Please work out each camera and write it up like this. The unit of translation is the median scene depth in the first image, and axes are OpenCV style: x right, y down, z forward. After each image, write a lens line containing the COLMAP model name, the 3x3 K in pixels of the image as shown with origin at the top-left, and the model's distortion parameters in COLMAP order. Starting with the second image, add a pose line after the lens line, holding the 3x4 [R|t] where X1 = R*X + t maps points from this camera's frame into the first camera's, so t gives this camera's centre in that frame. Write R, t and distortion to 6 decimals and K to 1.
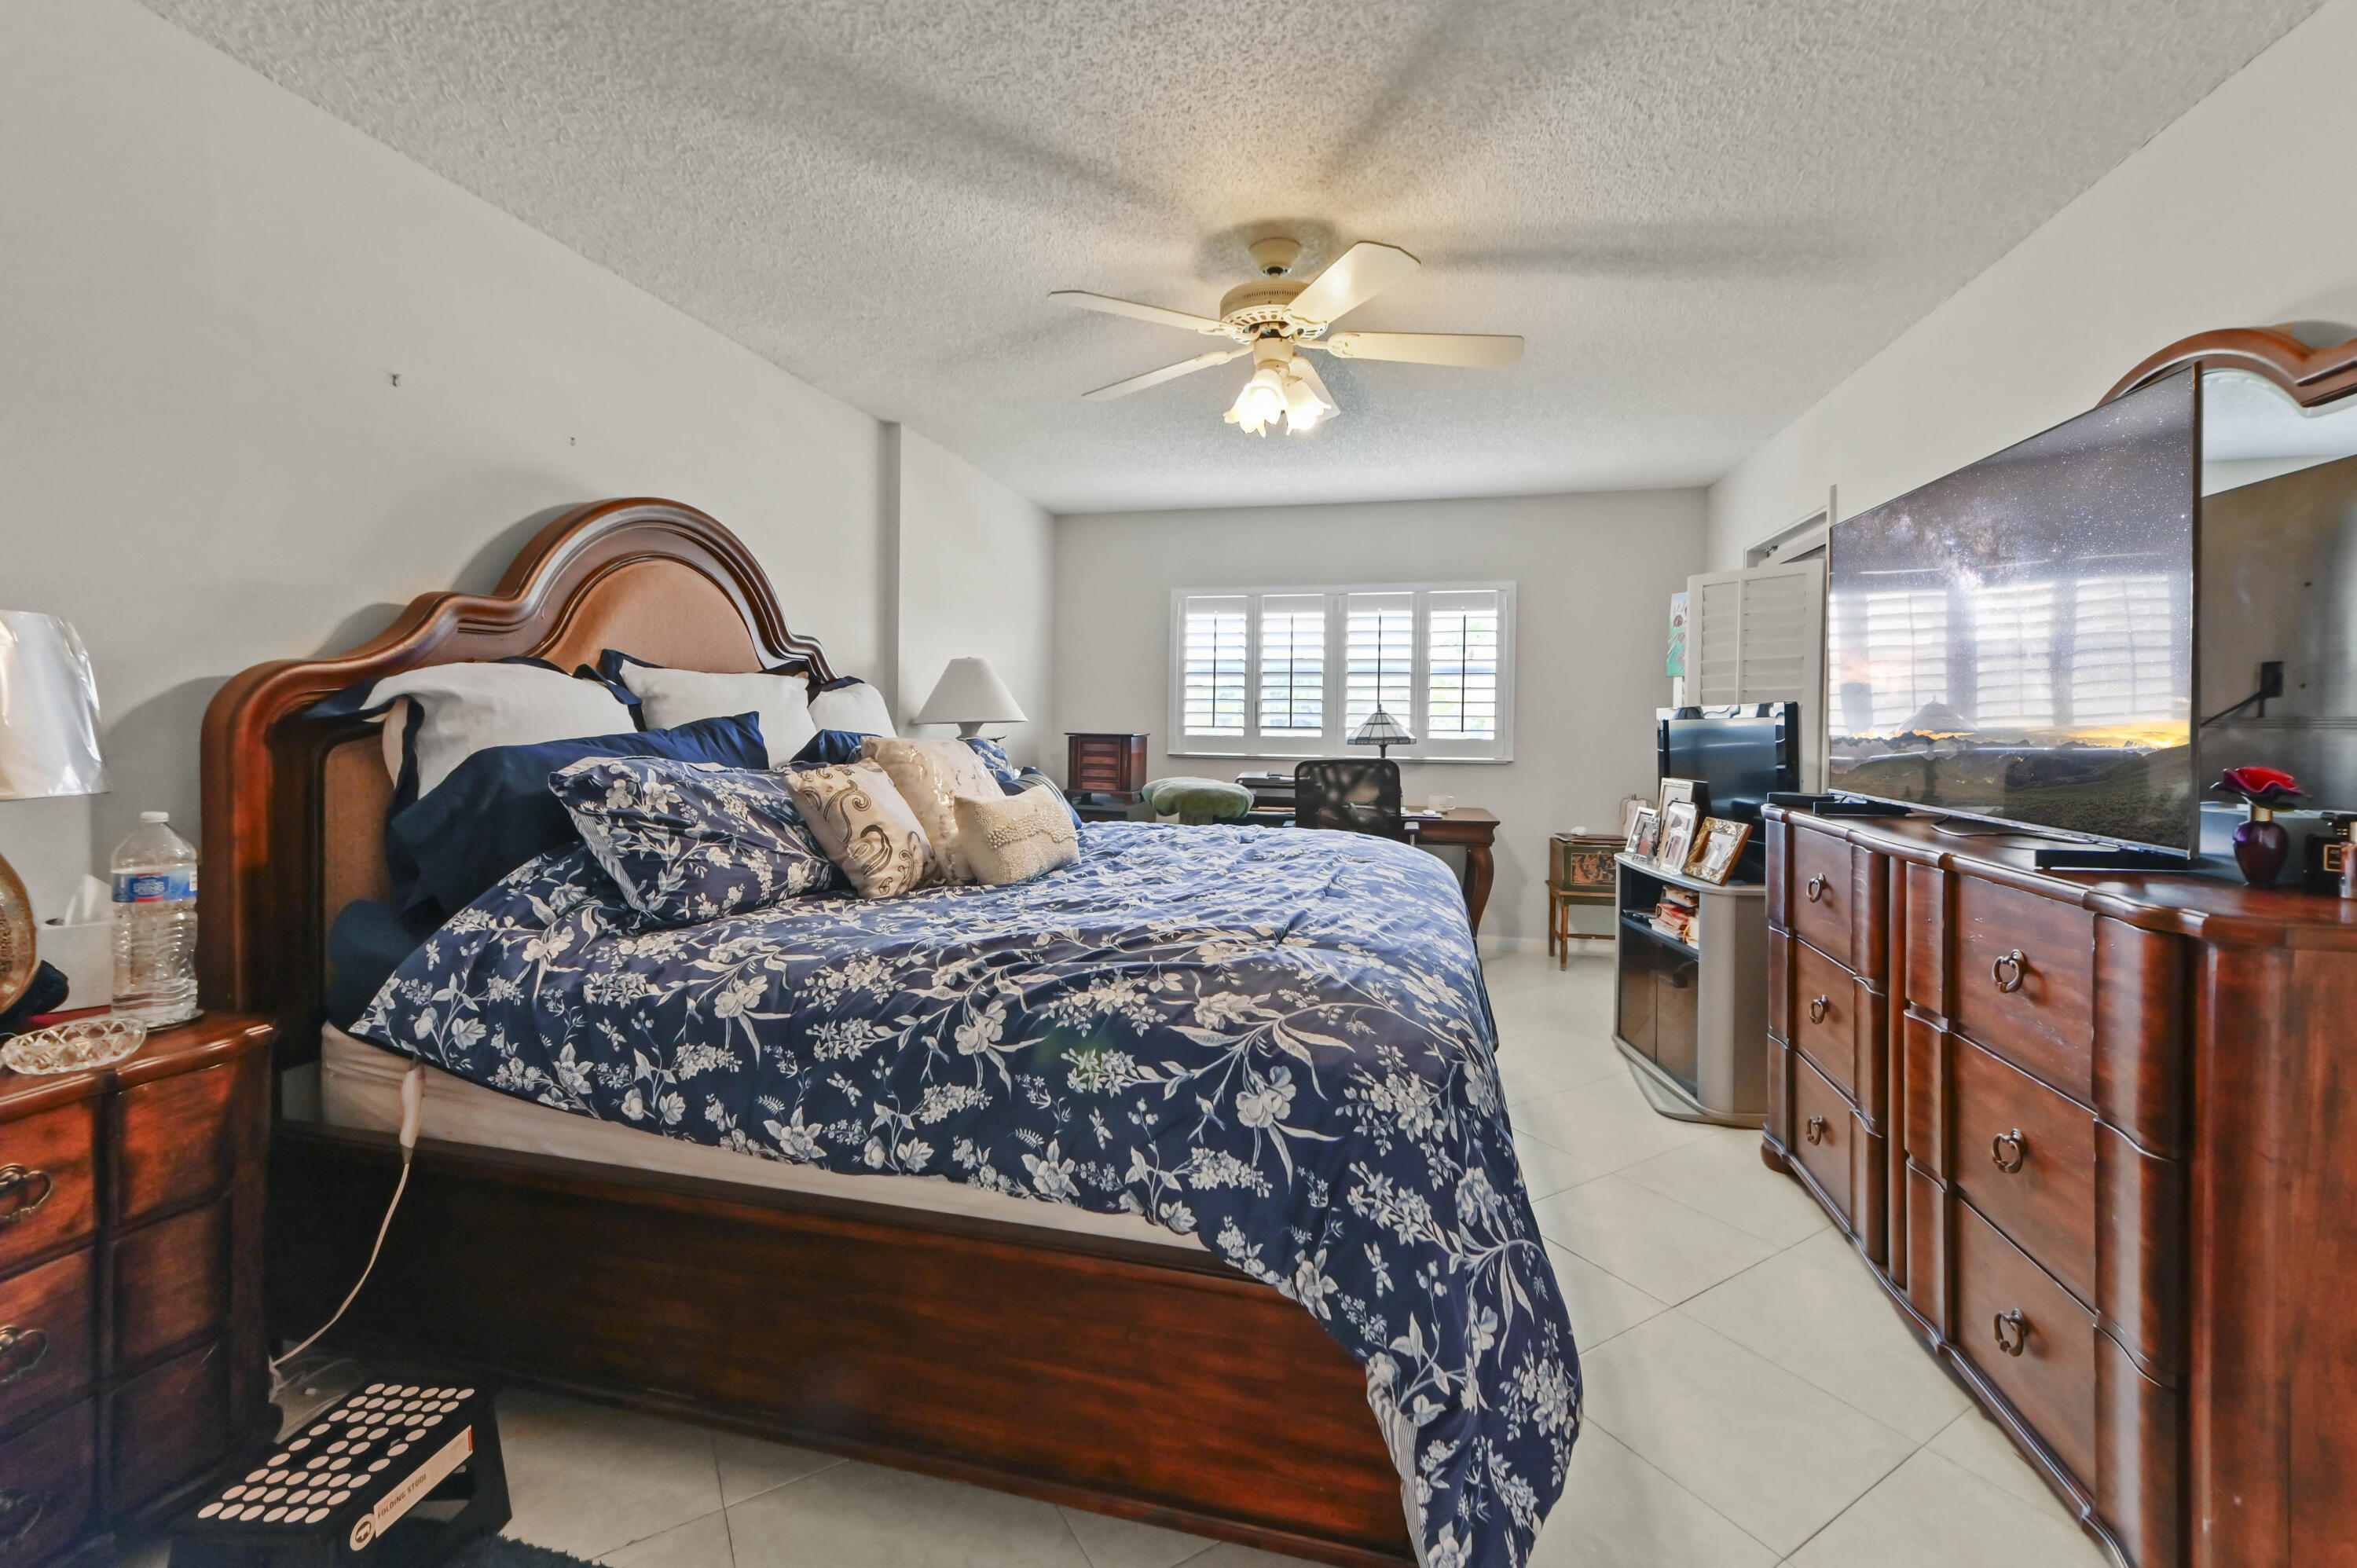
lens RADIAL K [[958.5, 0, 1176.6], [0, 958.5, 738.6], [0, 0, 1]] dist [0.013401, -0.000374]
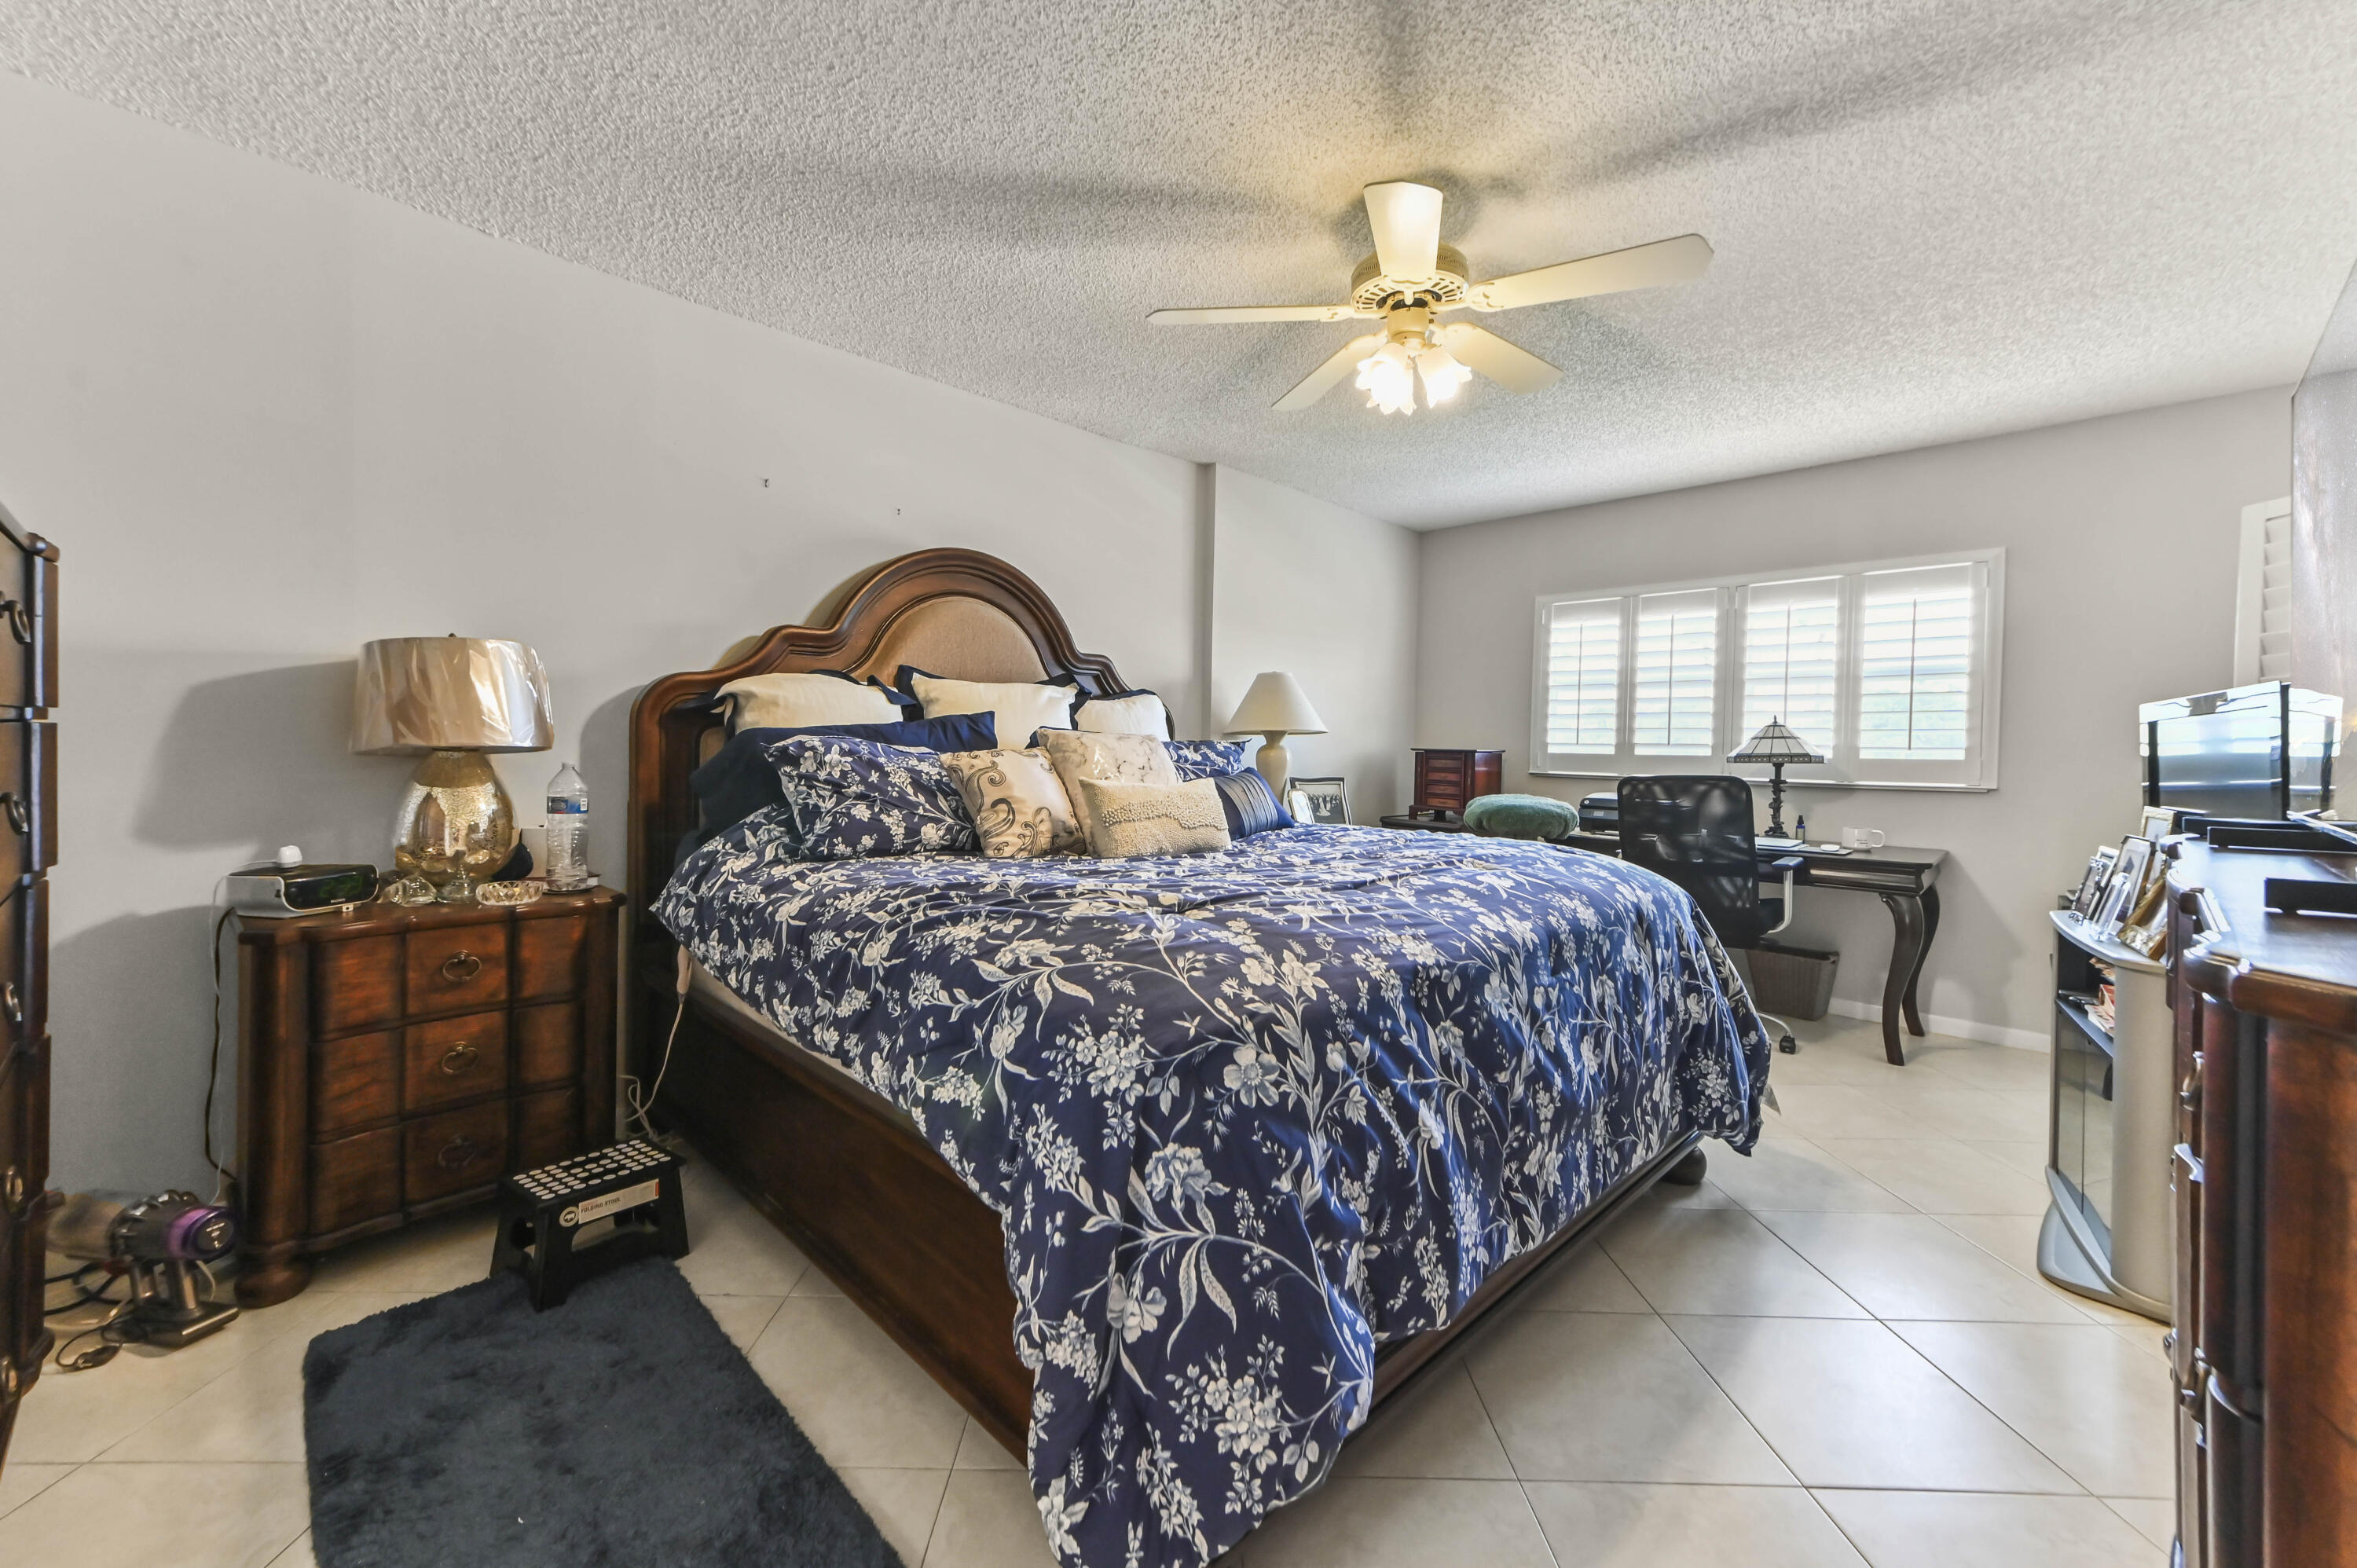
lens RADIAL K [[922.6, 0, 1181.2], [0, 922.6, 761.5], [0, 0, 1]] dist [0.014855, -0.000059]
pose [[0.857564, 0.014662, -0.514169, 0.480813], [-0.019917, 0.999791, -0.004710, 0.047149], [0.513992, 0.014280, 0.857676, 0.136488]]
